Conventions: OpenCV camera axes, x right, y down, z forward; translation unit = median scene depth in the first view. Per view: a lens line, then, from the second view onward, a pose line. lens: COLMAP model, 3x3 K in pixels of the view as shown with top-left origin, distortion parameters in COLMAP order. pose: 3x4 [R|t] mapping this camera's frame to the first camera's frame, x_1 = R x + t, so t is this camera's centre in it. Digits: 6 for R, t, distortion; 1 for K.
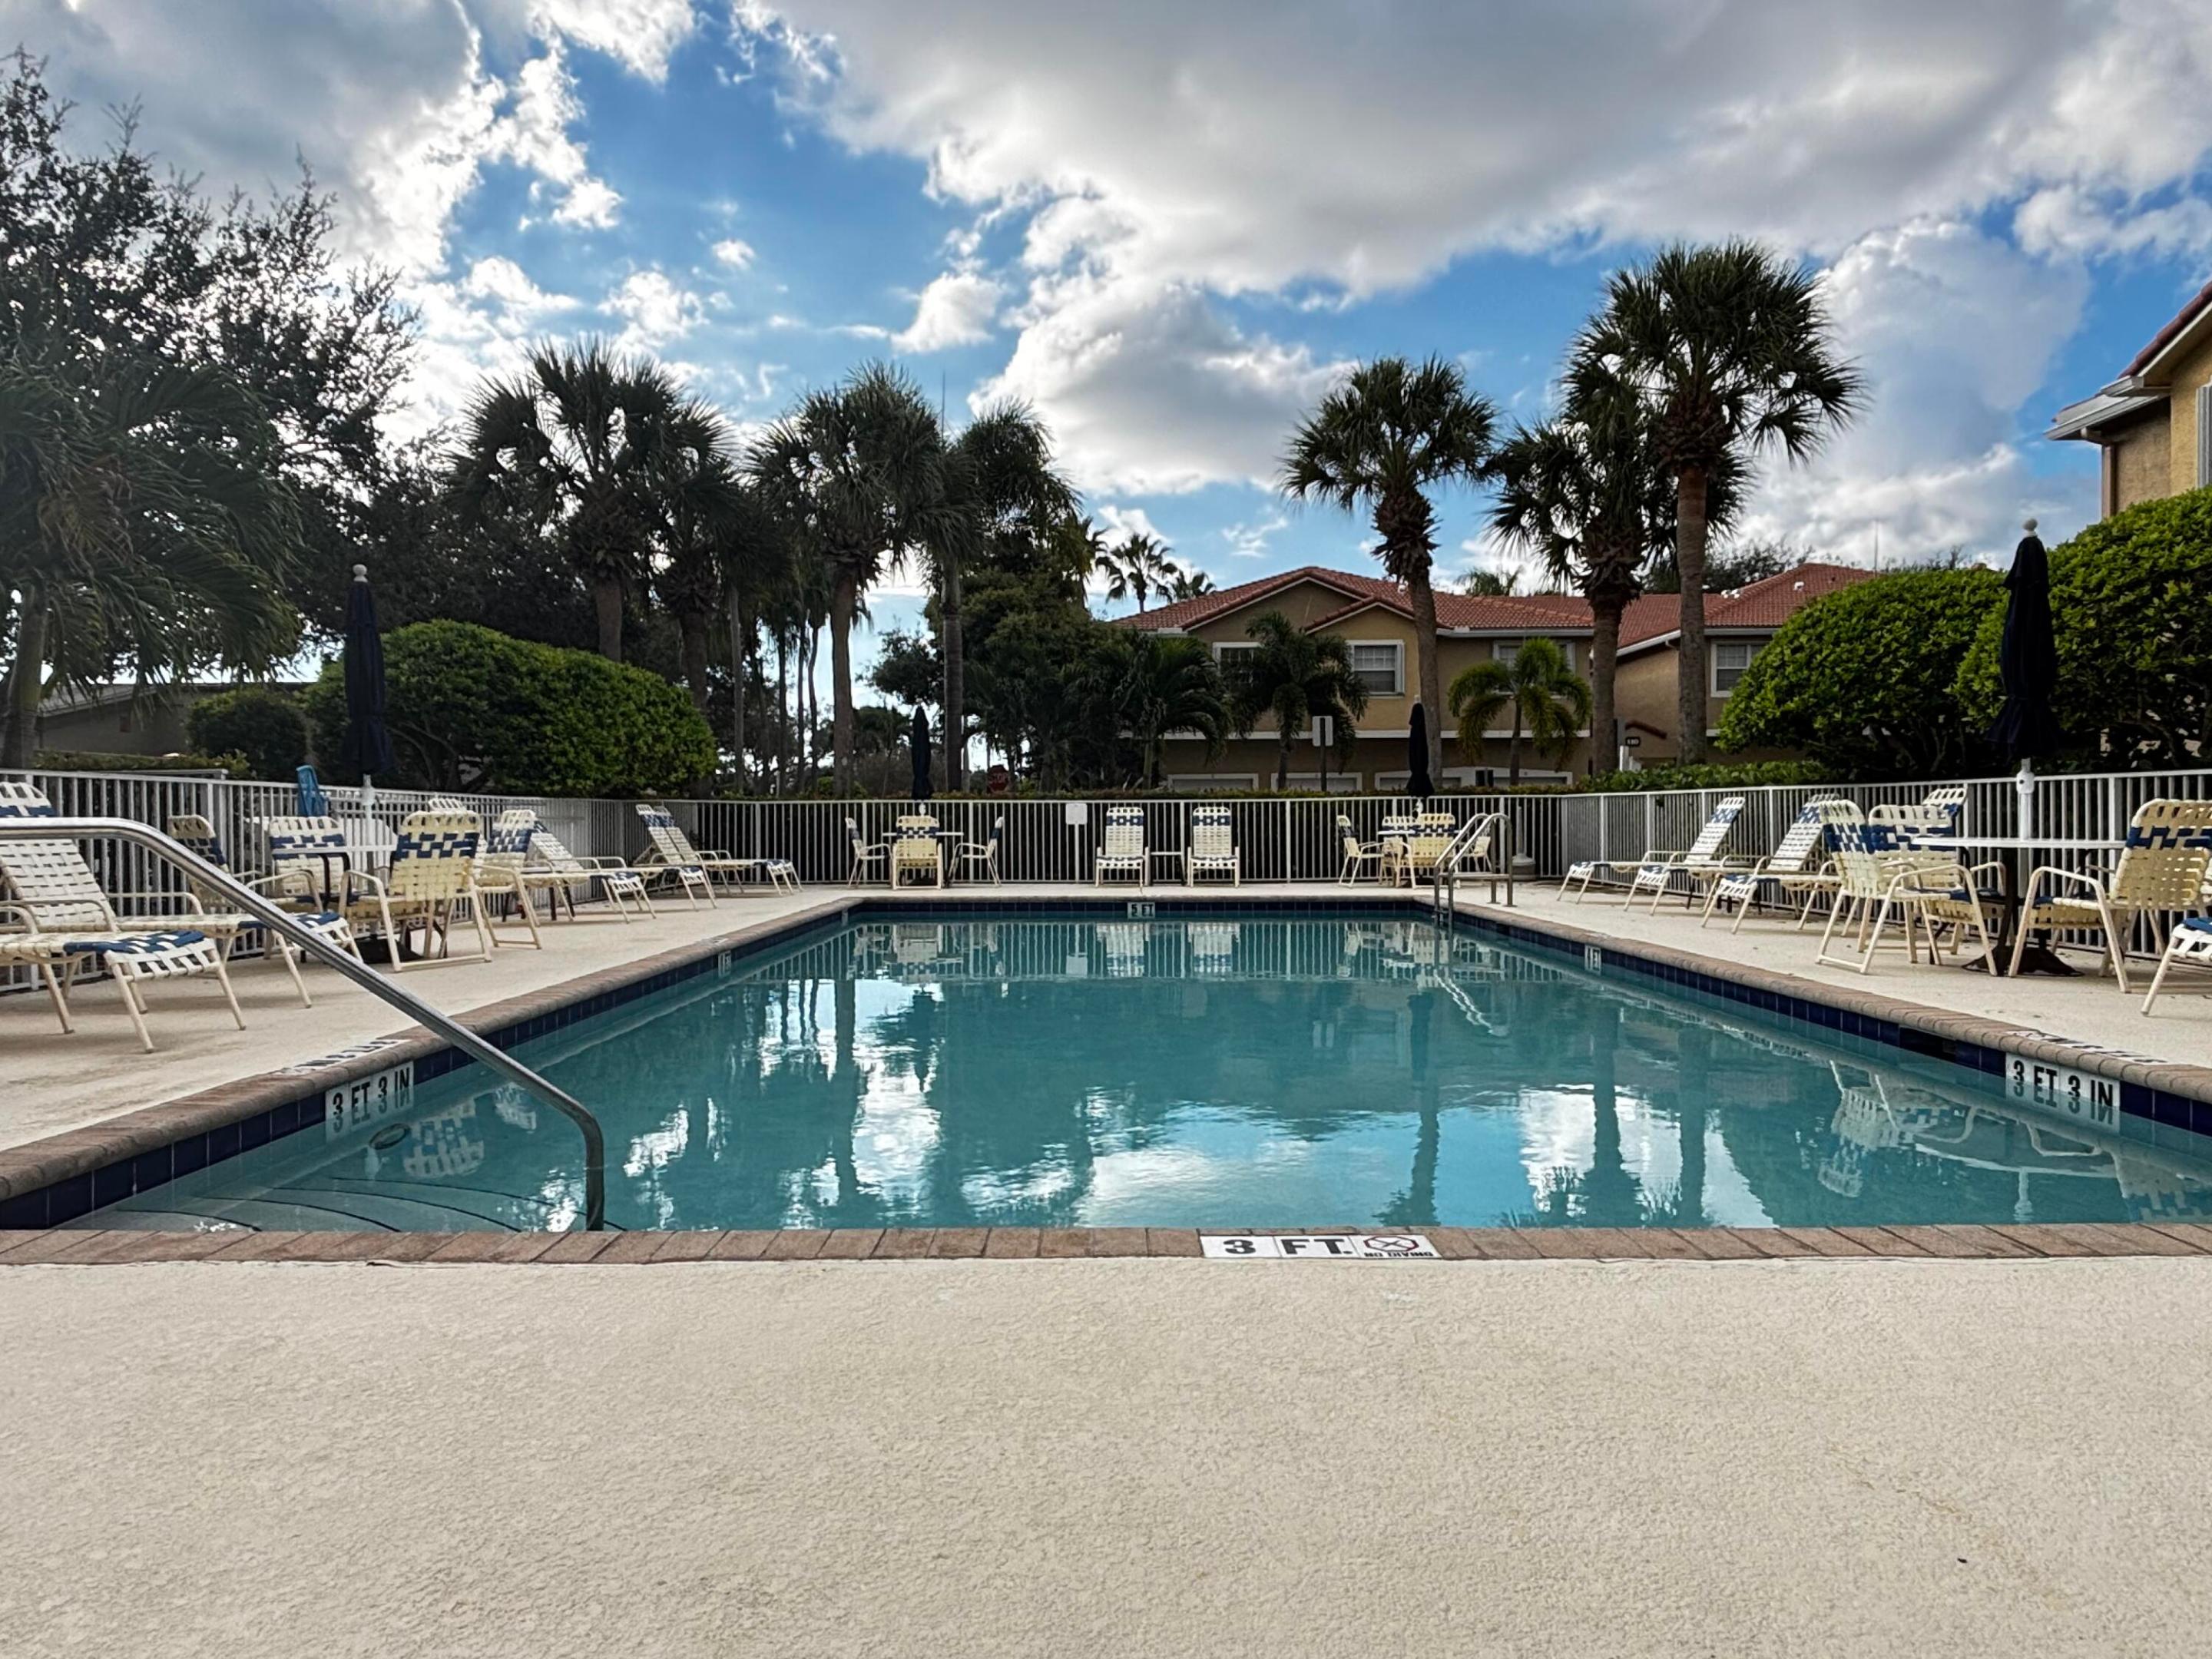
lens RADIAL K [[1367.1, 0, 1106.0], [0, 1367.1, 829.5], [0, 0, 1]] dist [0.039031, -0.050648]
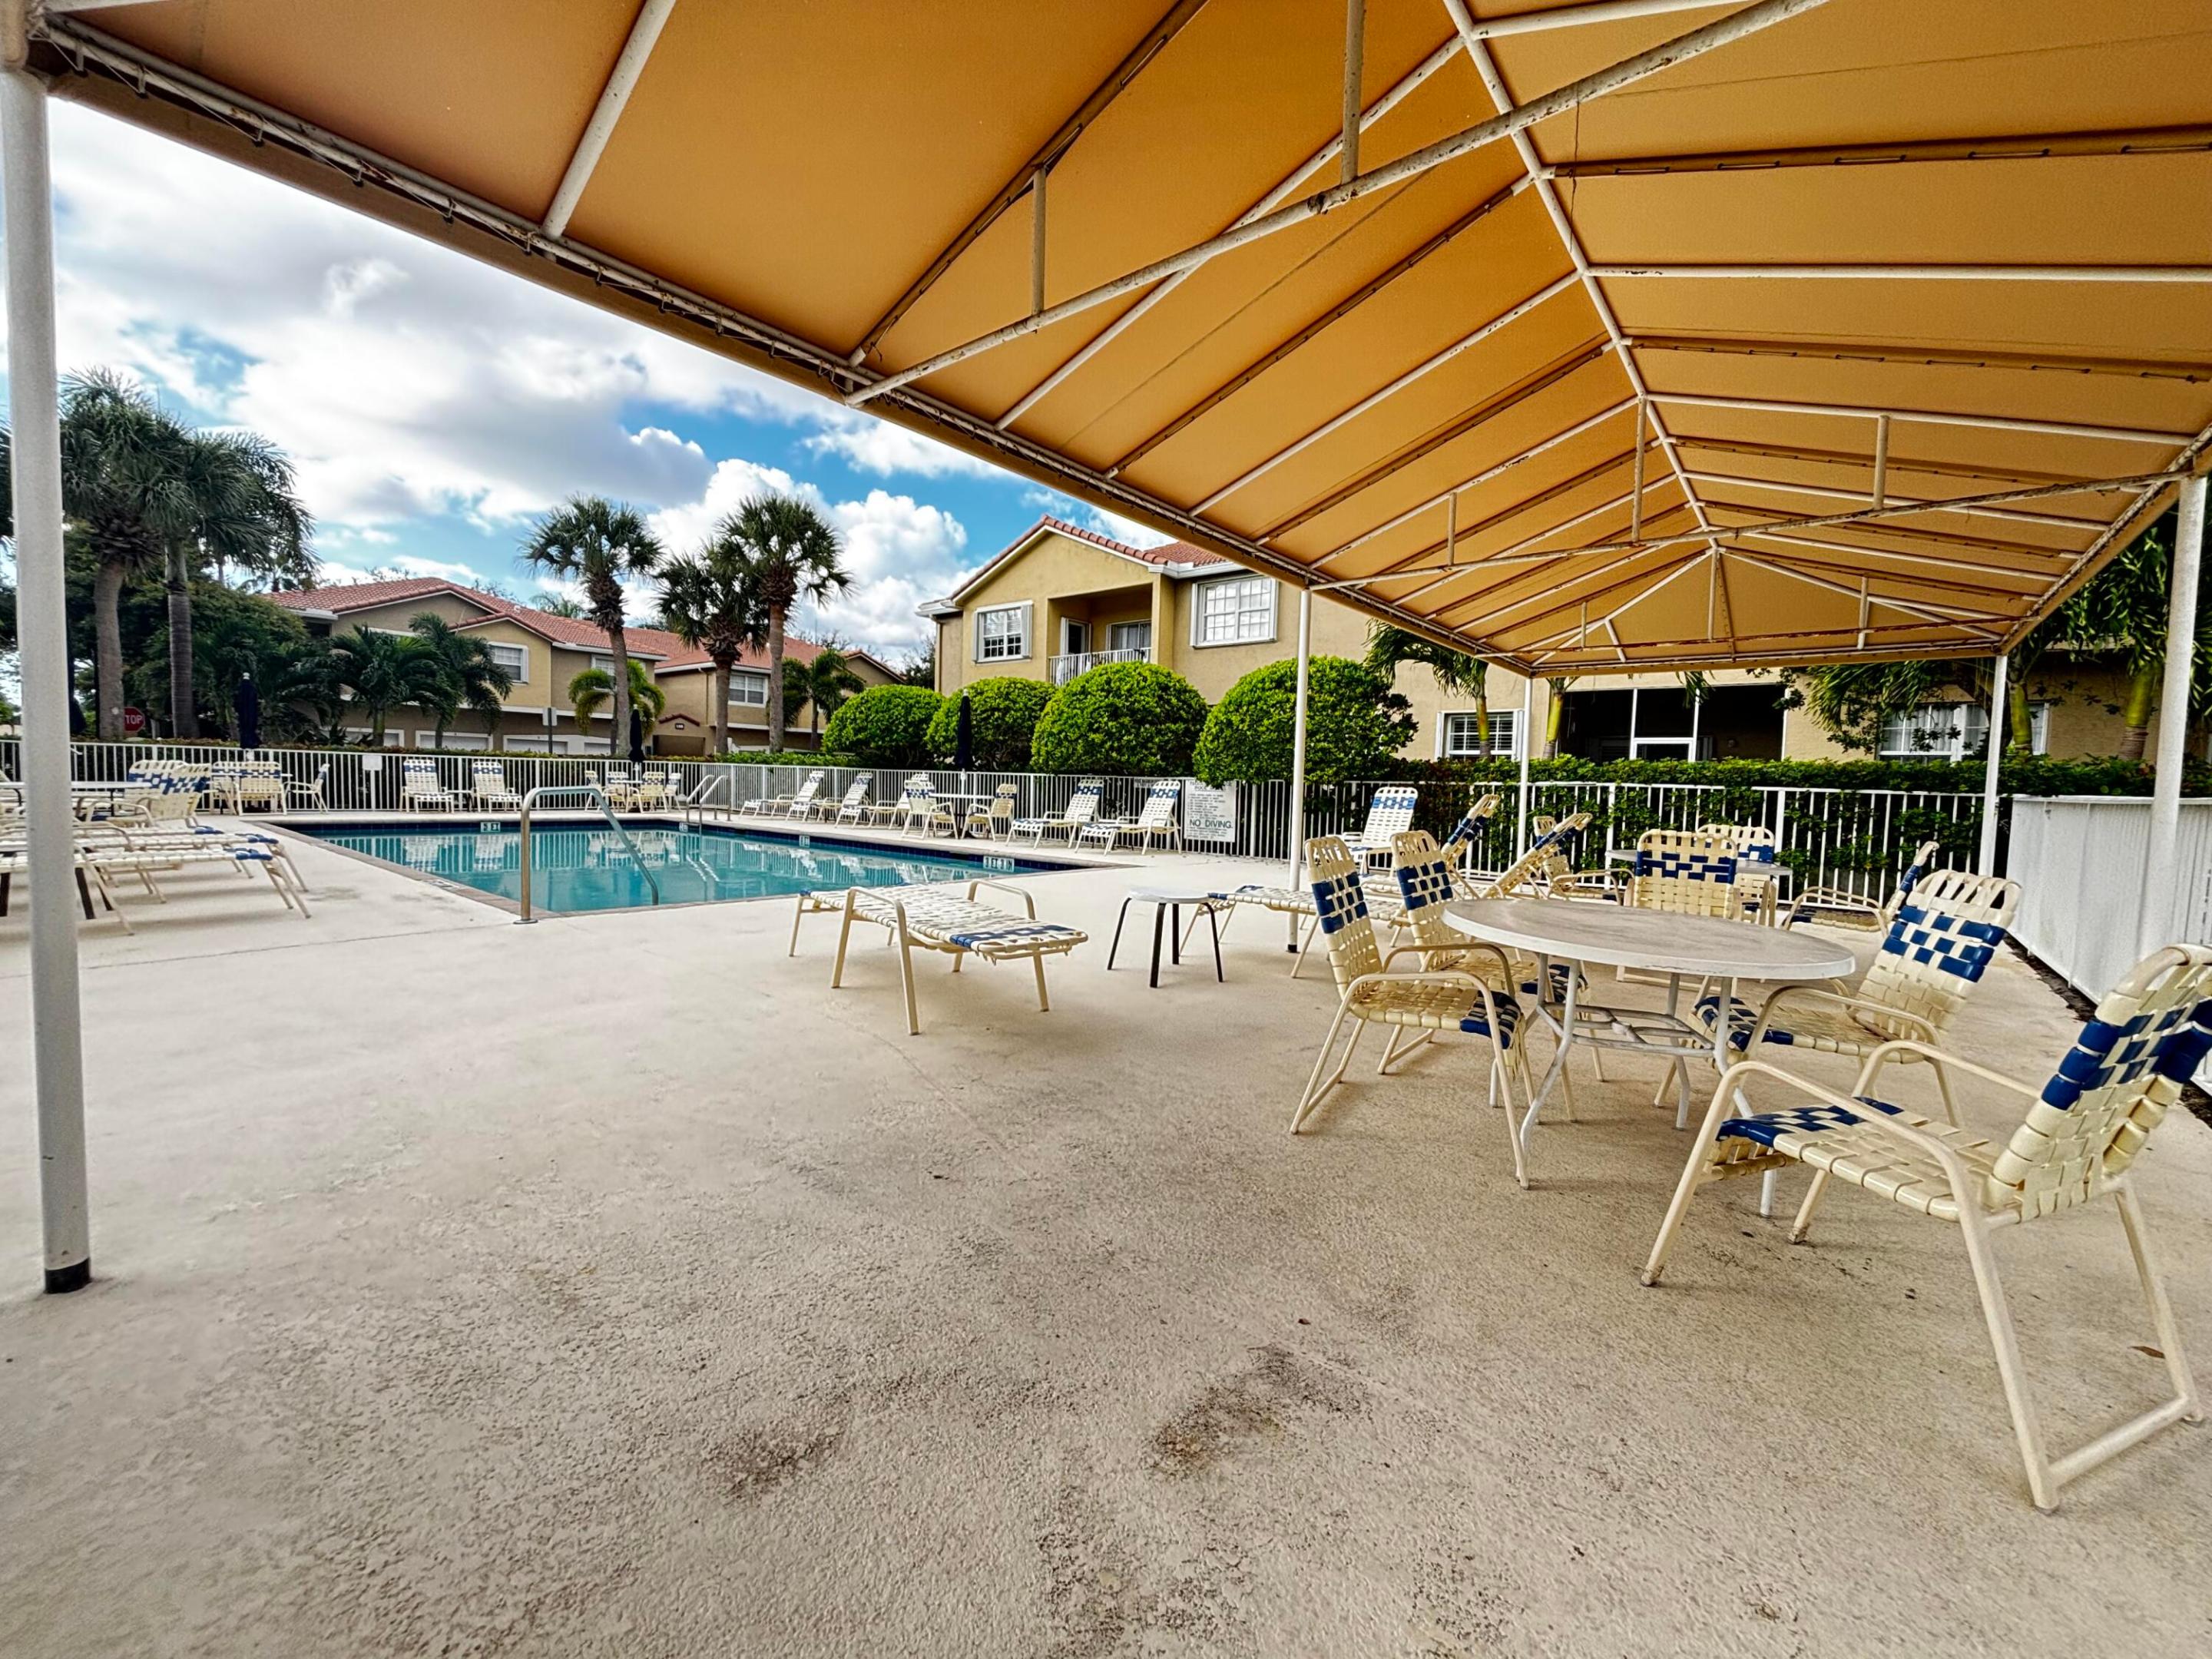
lens RADIAL K [[883.5, 0, 1106.0], [0, 883.5, 829.5], [0, 0, 1]] dist [0.016761, 0.000258]
pose [[0.638956, -0.018826, 0.769013, -0.272968], [-0.027309, 0.998515, 0.047135, -0.007306], [-0.768758, -0.051119, 0.637493, -0.214522]]
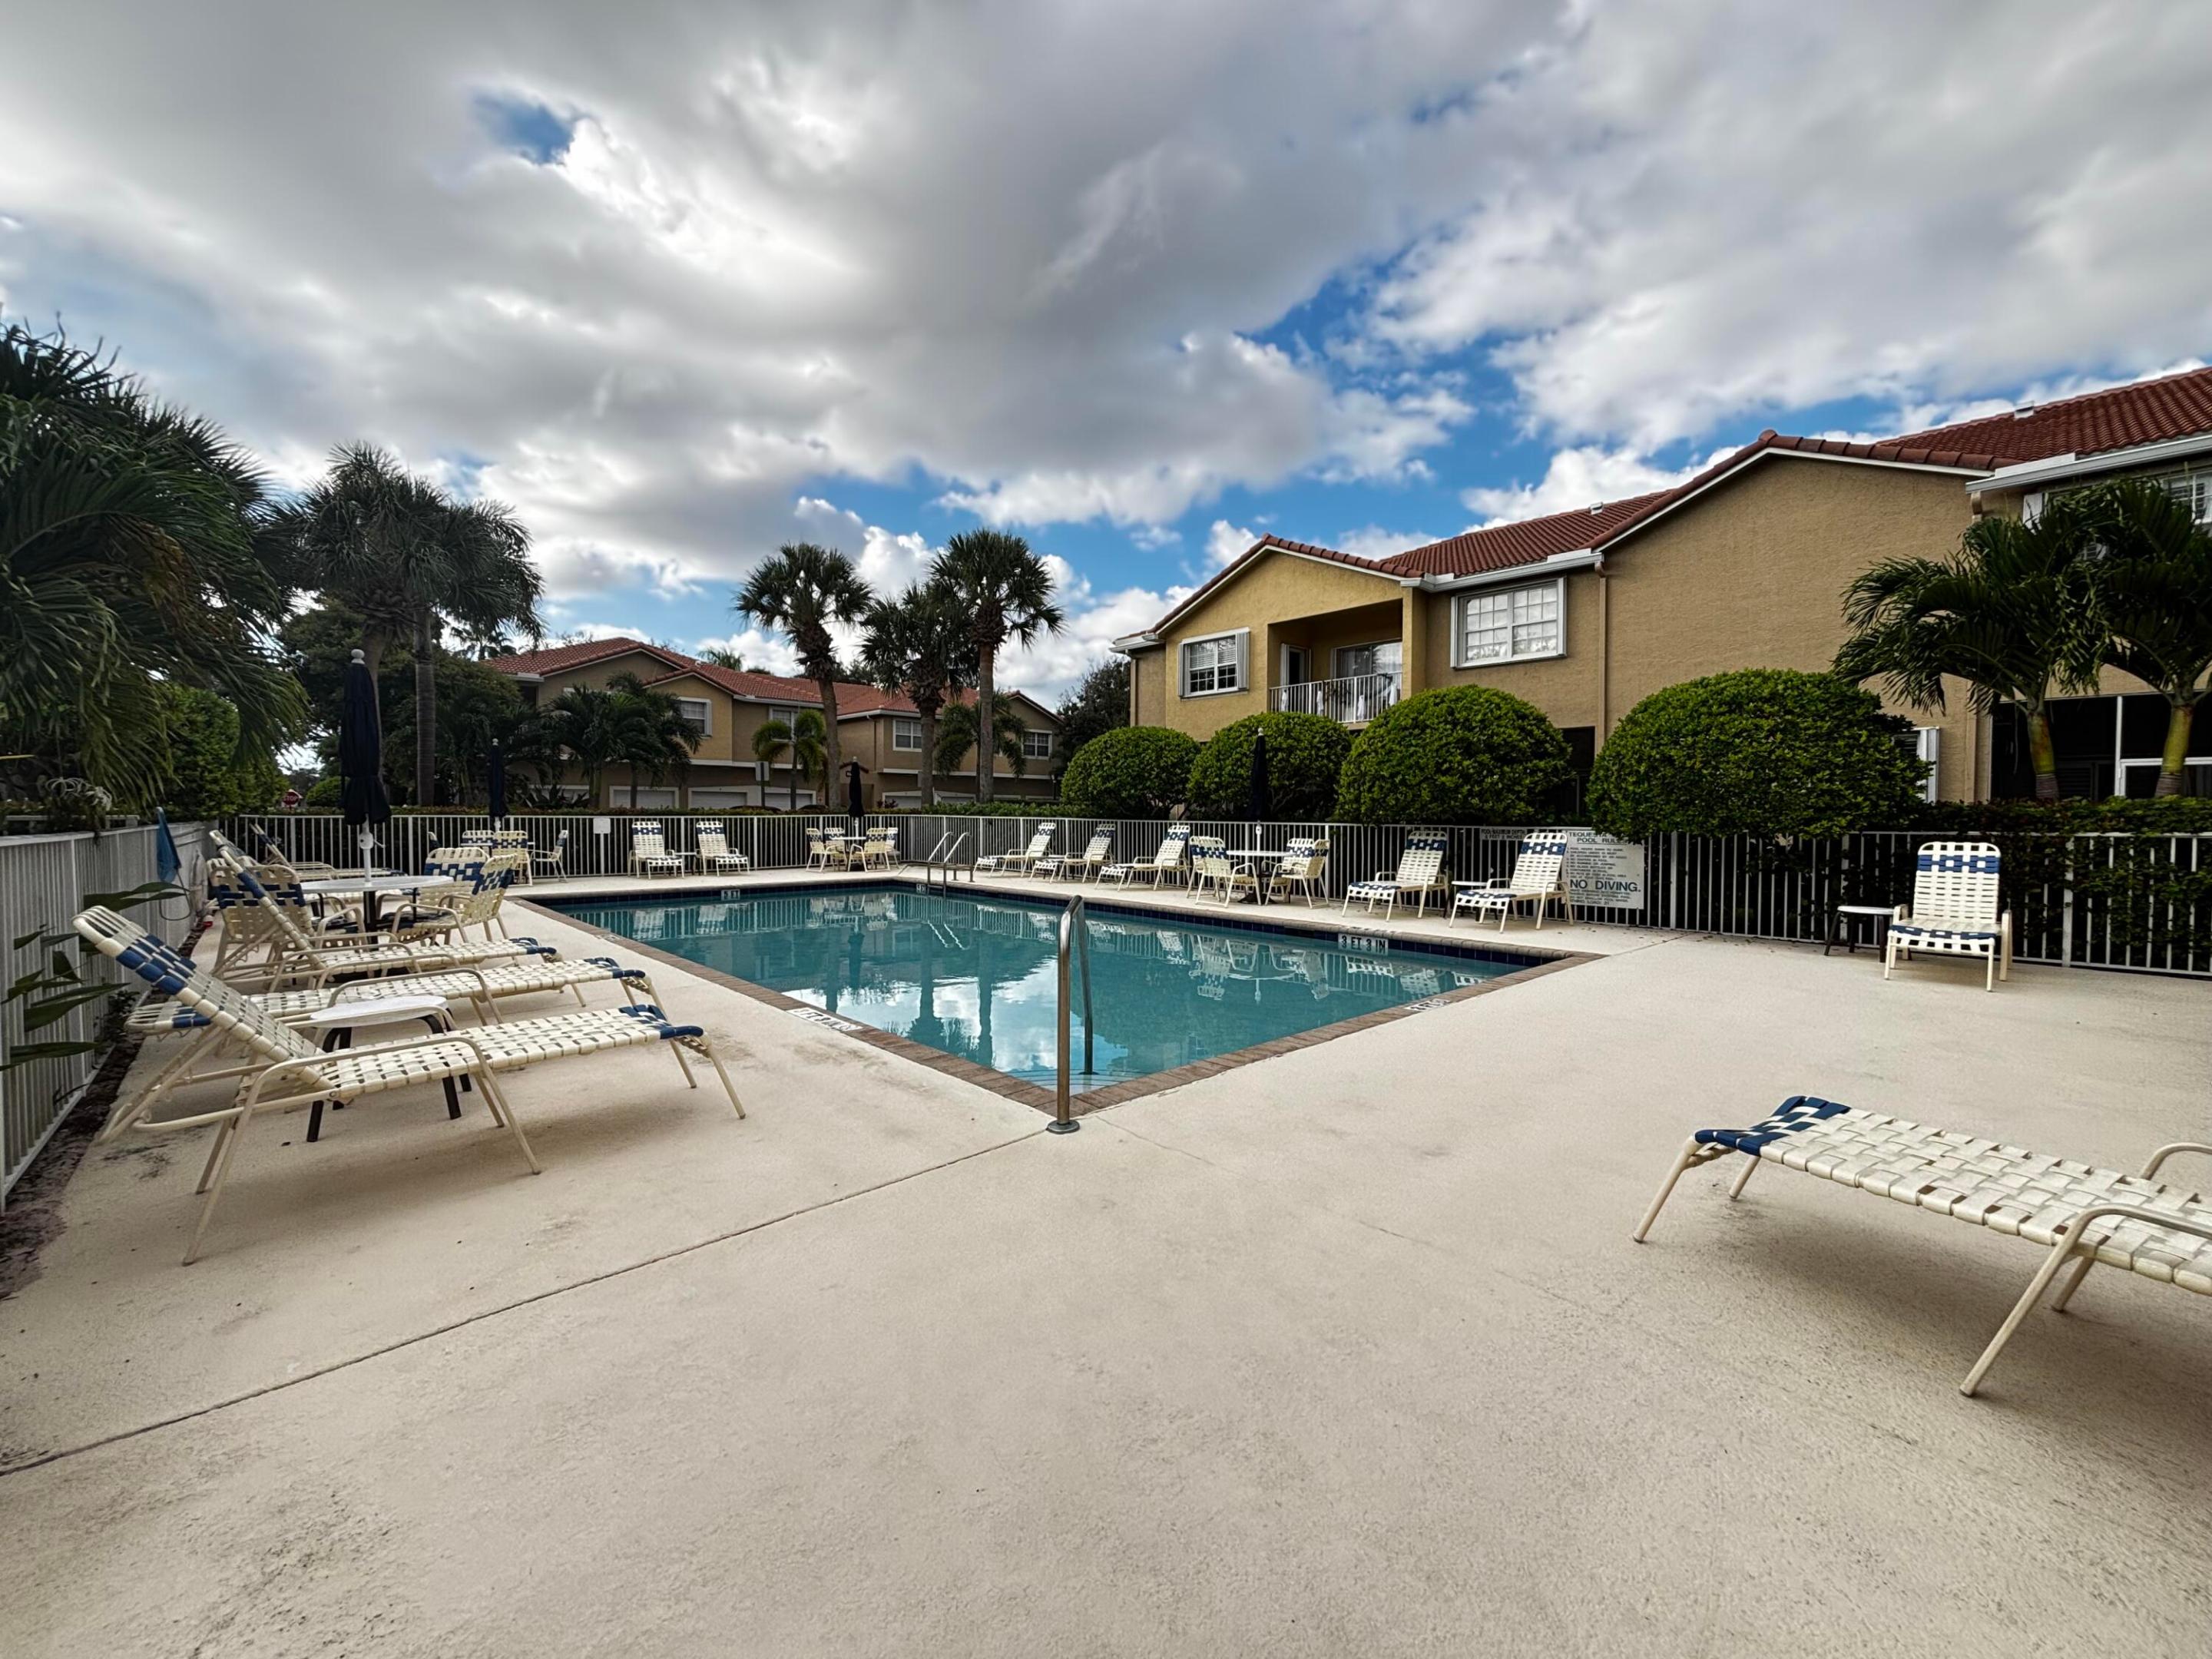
lens RADIAL K [[883.5, 0, 1106.0], [0, 883.5, 829.5], [0, 0, 1]] dist [0.016761, 0.000258]
pose [[0.728452, -0.005160, 0.685078, -0.288968], [-0.004443, 0.999915, 0.012255, -0.022931], [-0.685083, -0.011971, 0.728367, -0.006763]]
